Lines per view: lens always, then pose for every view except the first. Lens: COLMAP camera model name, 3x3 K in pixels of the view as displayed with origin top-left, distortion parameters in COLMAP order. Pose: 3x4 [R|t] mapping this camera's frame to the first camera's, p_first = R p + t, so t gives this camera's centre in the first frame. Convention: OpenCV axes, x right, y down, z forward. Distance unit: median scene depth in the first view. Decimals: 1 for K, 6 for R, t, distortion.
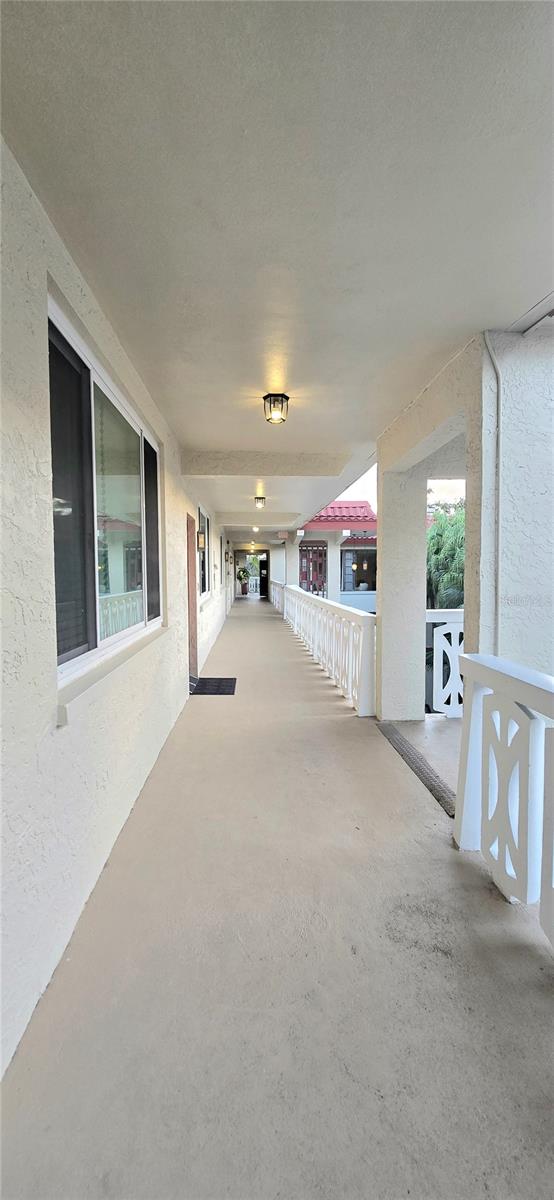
lens RADIAL K [[481.8, 0, 277.0], [0, 481.8, 600.0], [0, 0, 1]] dist [-0.017091, -0.000204]
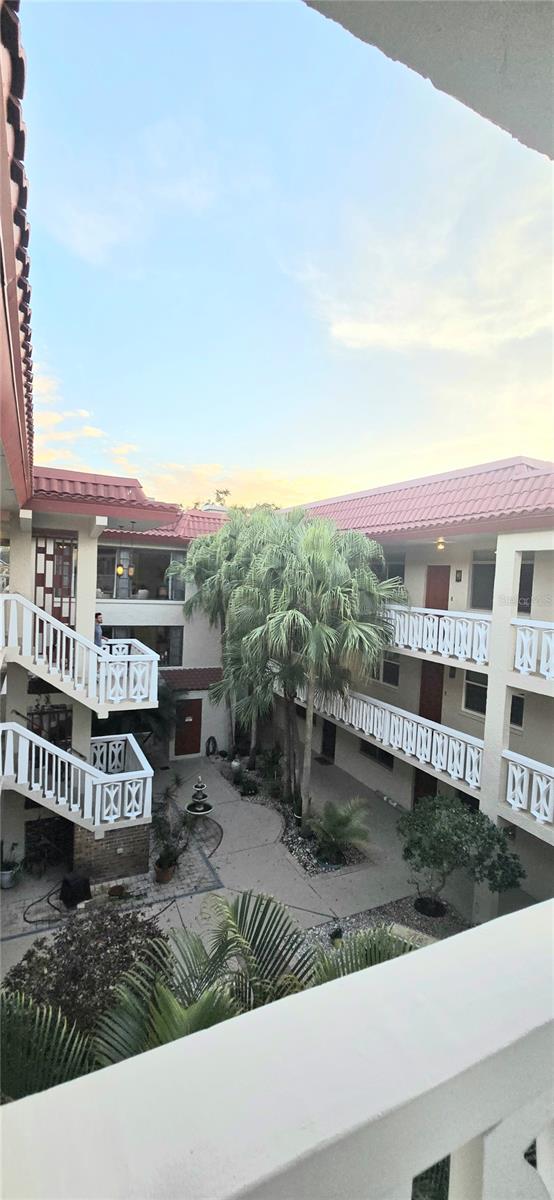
lens RADIAL K [[481.8, 0, 277.0], [0, 481.8, 600.0], [0, 0, 1]] dist [-0.017091, -0.000204]
pose [[0.913528, 0.030354, 0.405641, 0.088050], [-0.029369, 0.999531, -0.008655, -0.026320], [-0.405713, -0.004007, 0.913992, 0.249601]]
